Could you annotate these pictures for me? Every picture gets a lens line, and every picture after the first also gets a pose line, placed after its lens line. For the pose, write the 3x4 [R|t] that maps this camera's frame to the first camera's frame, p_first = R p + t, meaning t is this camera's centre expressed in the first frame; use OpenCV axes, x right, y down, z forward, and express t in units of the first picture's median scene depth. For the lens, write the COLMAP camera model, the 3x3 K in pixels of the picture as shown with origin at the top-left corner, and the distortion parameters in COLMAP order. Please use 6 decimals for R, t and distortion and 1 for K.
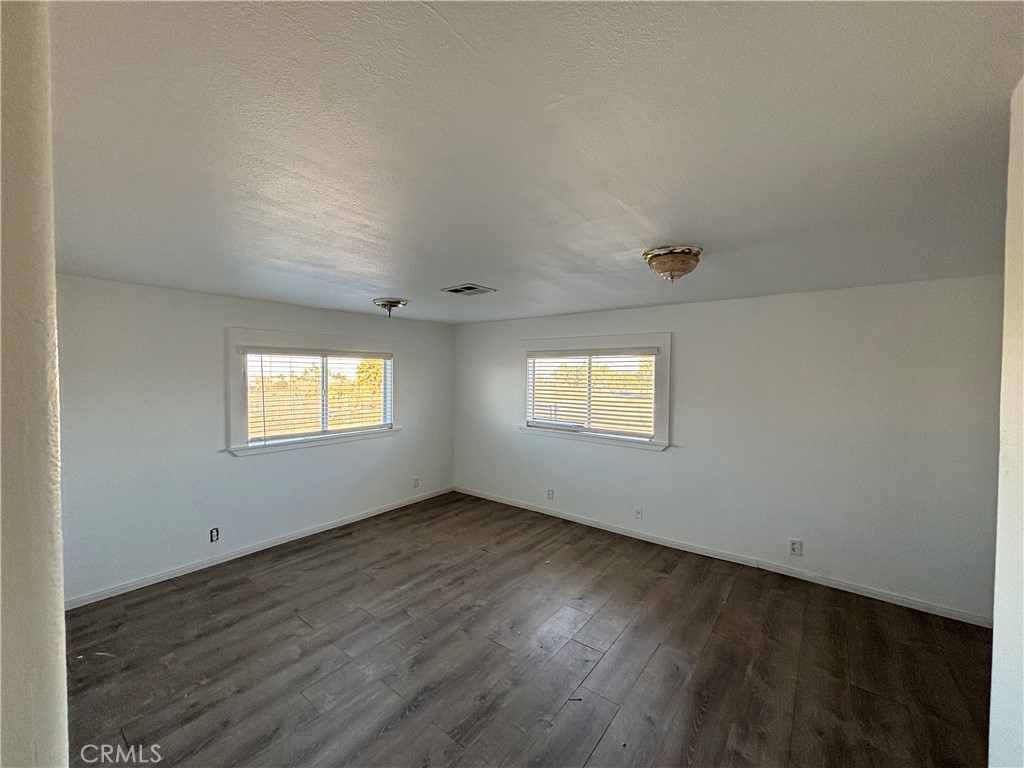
lens RADIAL K [[413.2, 0, 513.5], [0, 413.2, 383.0], [0, 0, 1]] dist [-0.000223, -0.000234]
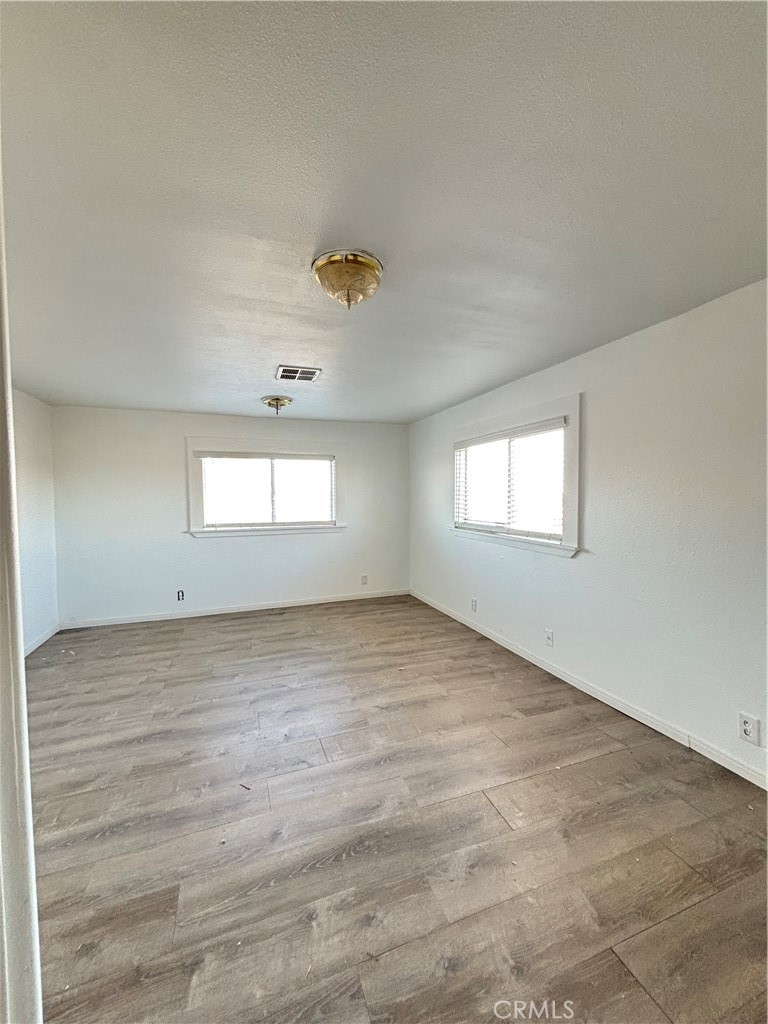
lens RADIAL K [[413.2, 0, 384.4], [0, 413.2, 510.2], [0, 0, 1]] dist [-0.000223, -0.000234]
pose [[0.846680, 0.005845, -0.532071, 0.474768], [0.001102, 0.999918, 0.012739, 0.071623], [0.532102, -0.011372, 0.846604, 0.204795]]
